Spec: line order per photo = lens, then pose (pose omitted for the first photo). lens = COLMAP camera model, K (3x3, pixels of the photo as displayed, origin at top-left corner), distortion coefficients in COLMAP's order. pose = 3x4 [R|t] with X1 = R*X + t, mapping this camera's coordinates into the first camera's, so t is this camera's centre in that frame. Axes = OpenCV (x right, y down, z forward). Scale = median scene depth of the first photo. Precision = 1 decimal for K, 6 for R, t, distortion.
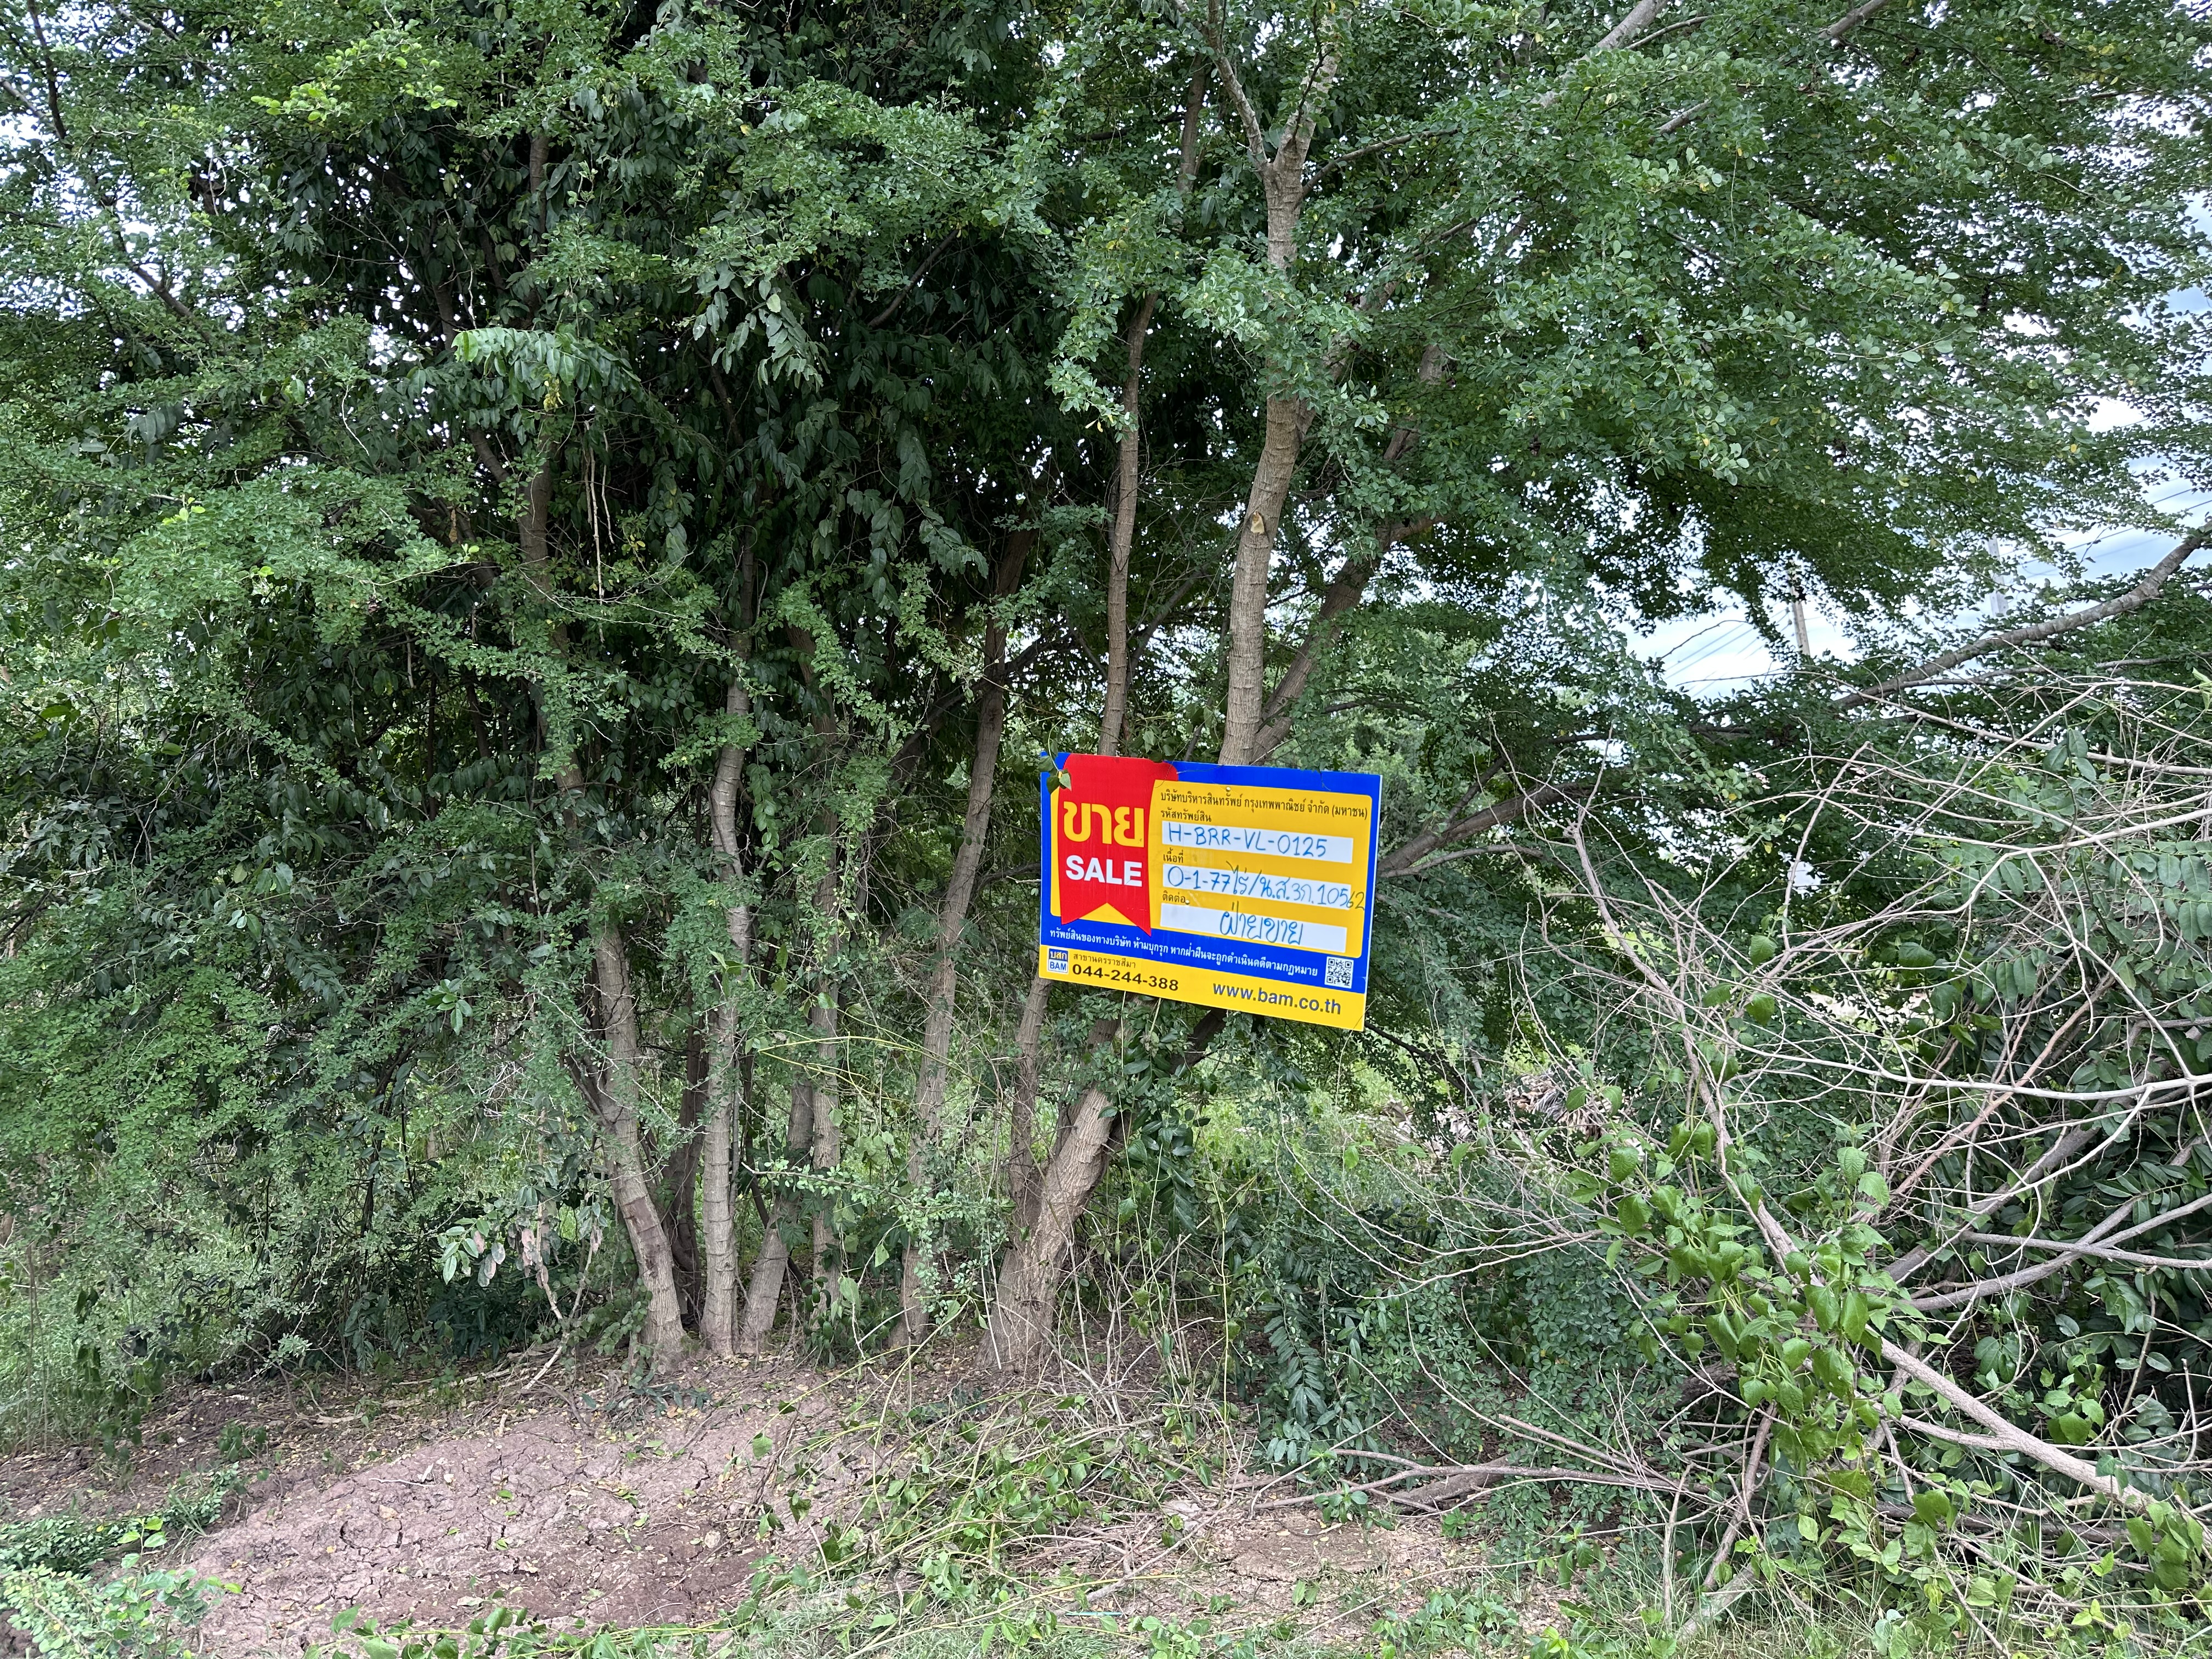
lens RADIAL K [[1547.9, 0, 1111.6], [0, 1547.9, 803.3], [0, 0, 1]] dist [0.104139, -0.163278]
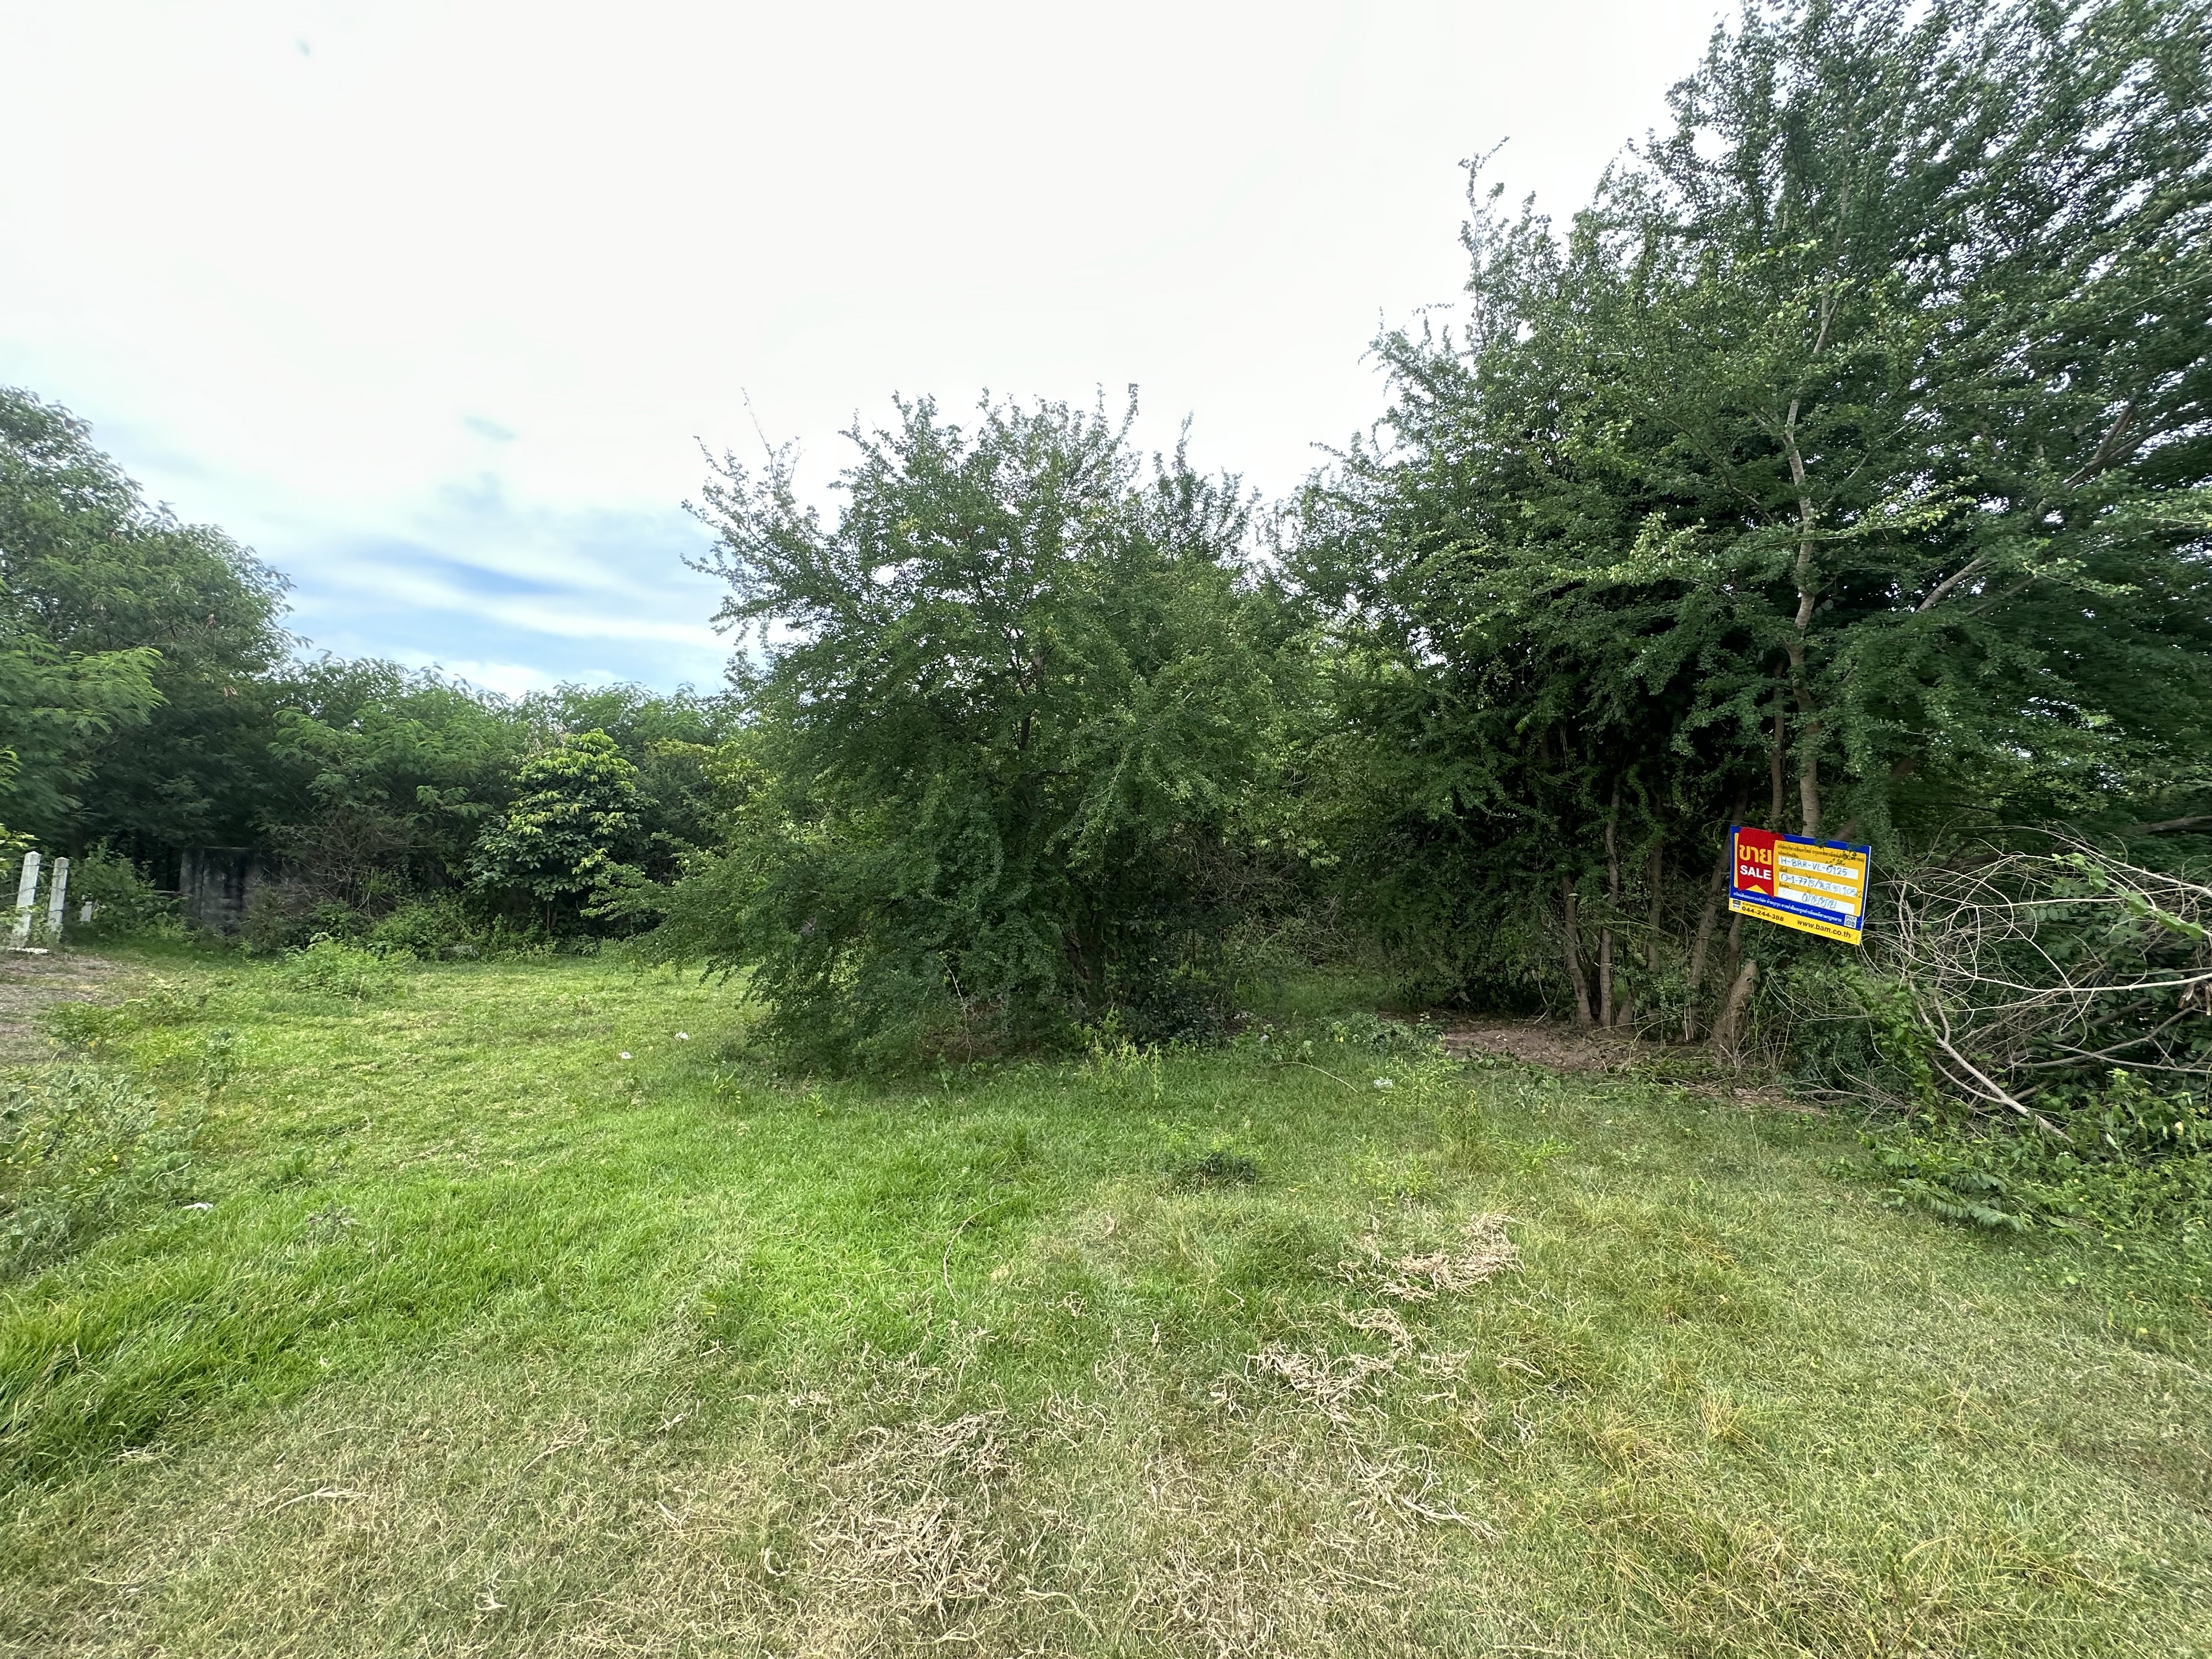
lens RADIAL K [[874.9, 0, 1106.0], [0, 874.9, 829.5], [0, 0, 1]] dist [-0.000341, -0.000043]
pose [[0.637460, 0.042913, -0.769288, 0.441153], [0.009312, 0.997946, 0.063384, -0.136320], [0.770427, -0.047569, 0.635751, -0.800797]]
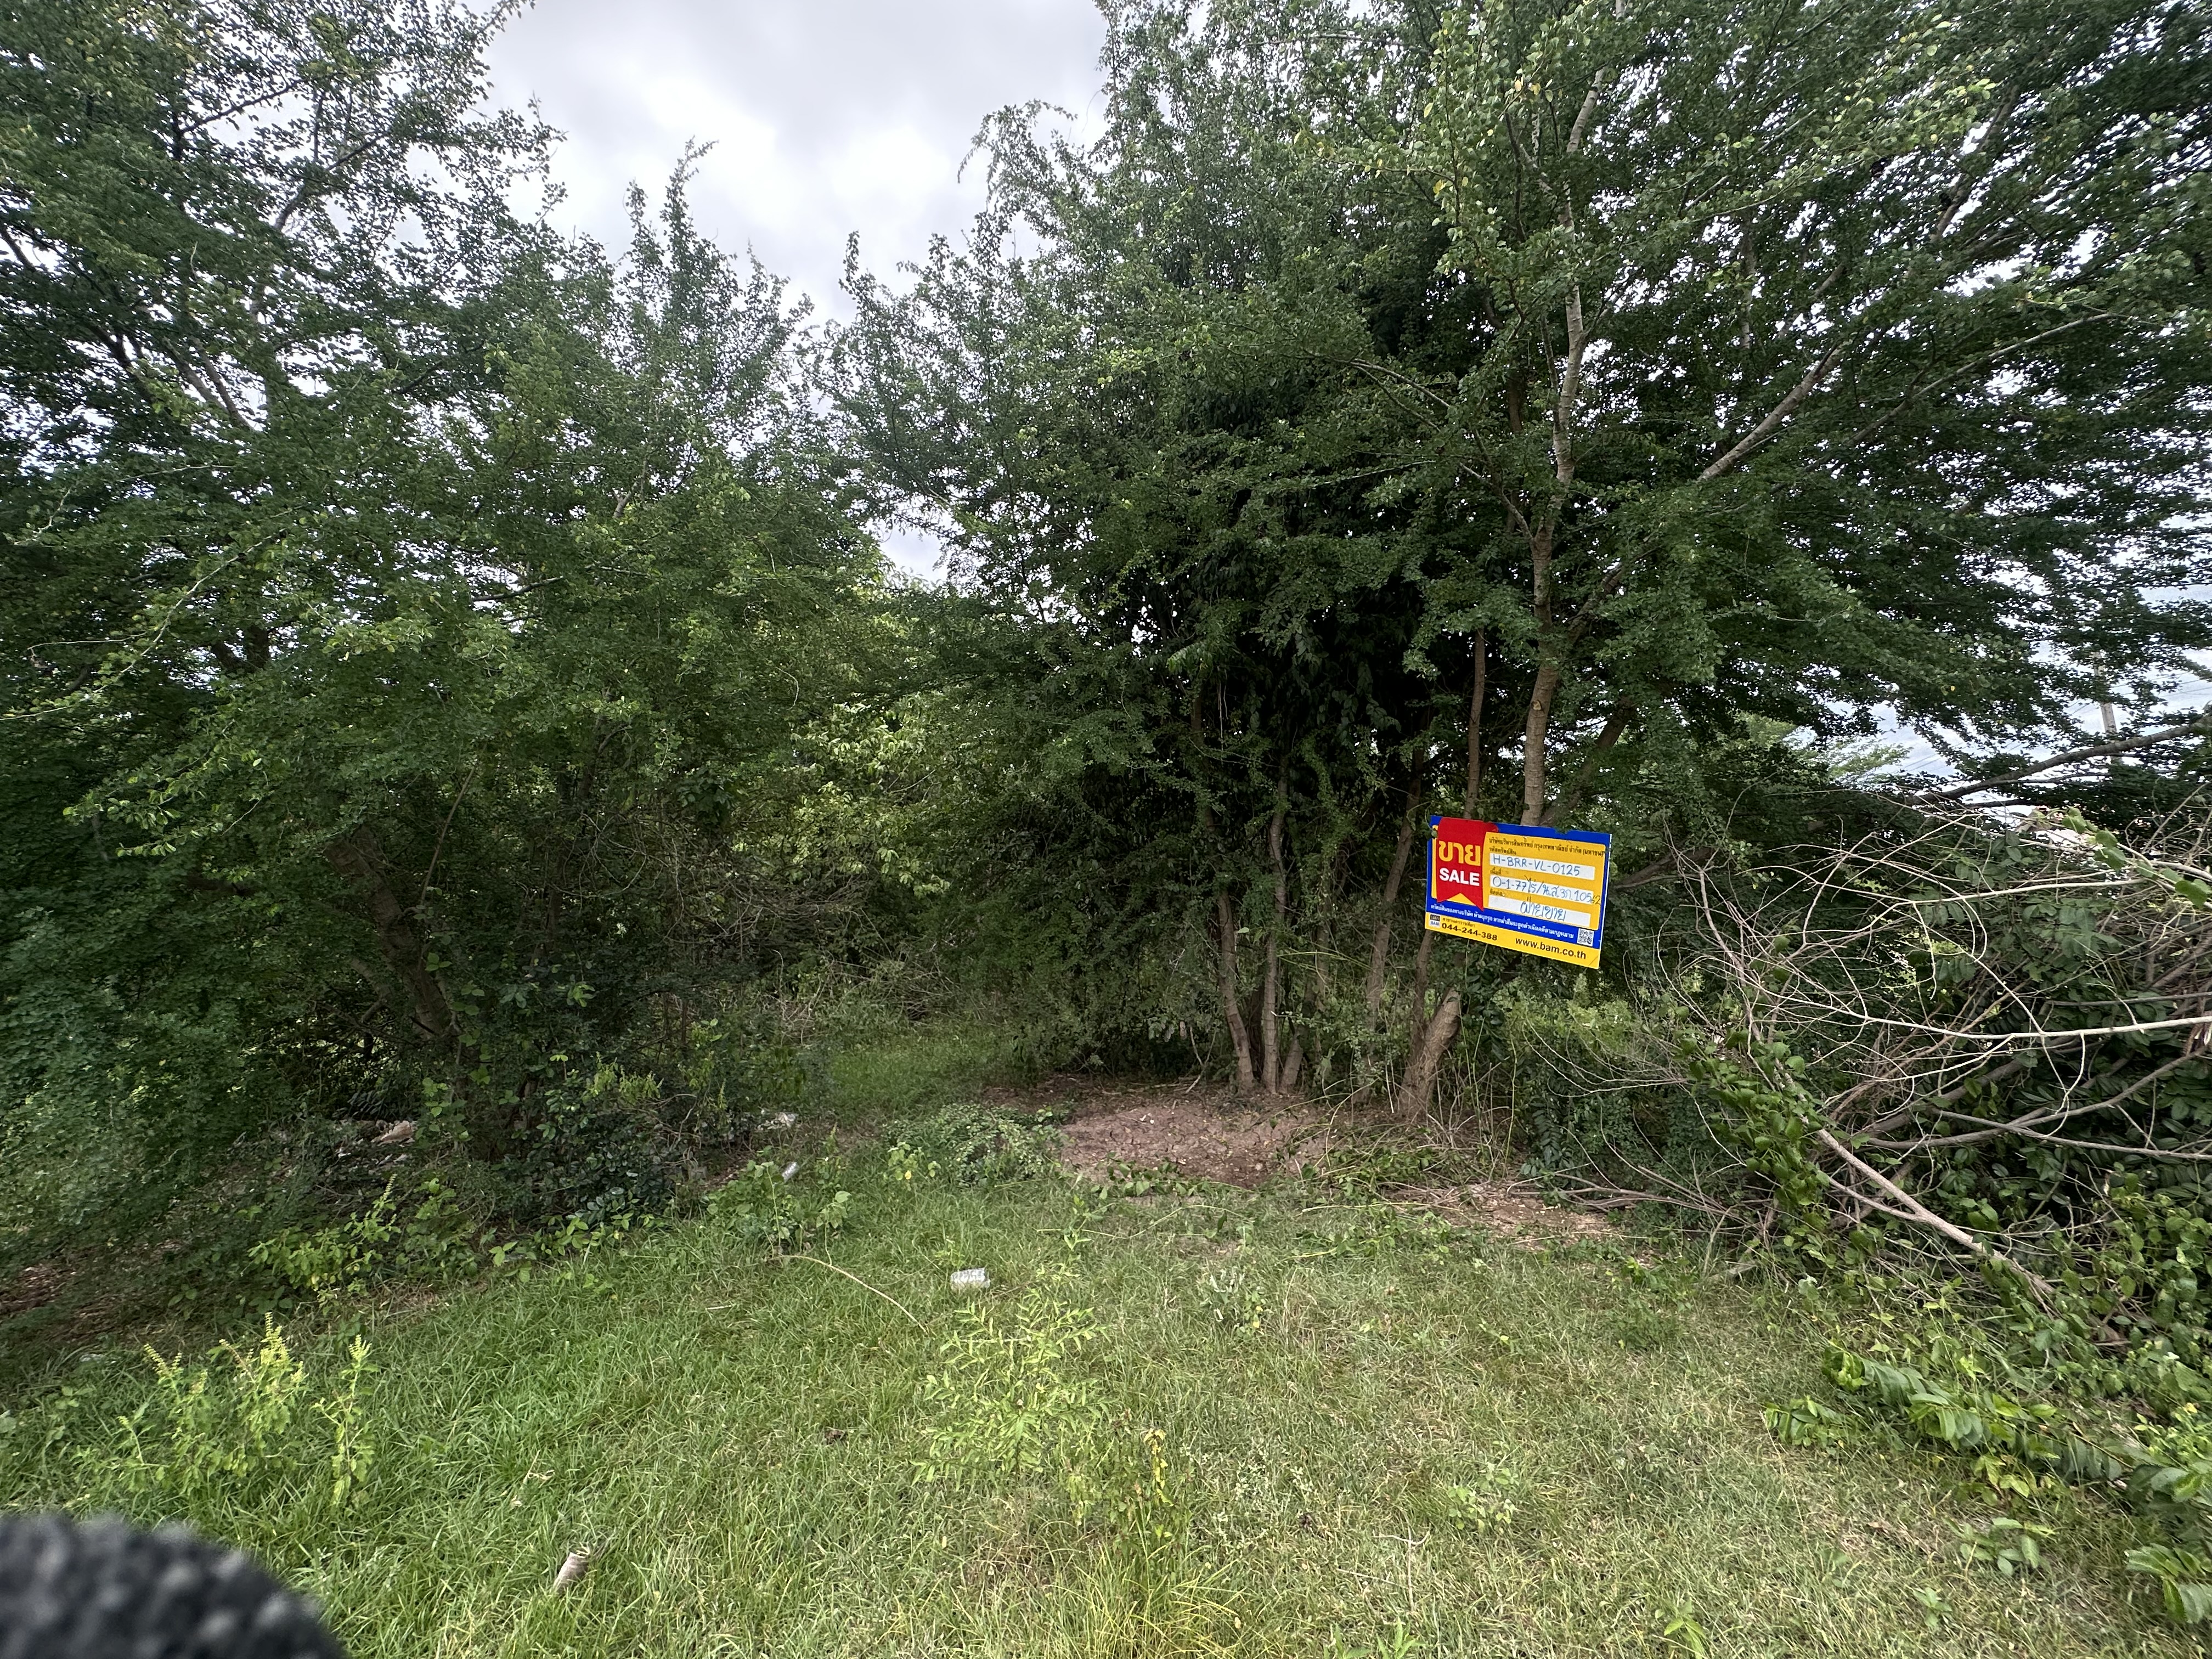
lens RADIAL K [[885.1, 0, 1104.3], [0, 885.1, 843.5], [0, 0, 1]] dist [-0.001915, -0.000475]
pose [[0.891462, 0.027608, -0.452254, 0.102699], [-0.012824, 0.999279, 0.035722, -0.033721], [0.452914, -0.026045, 0.891174, -0.206359]]
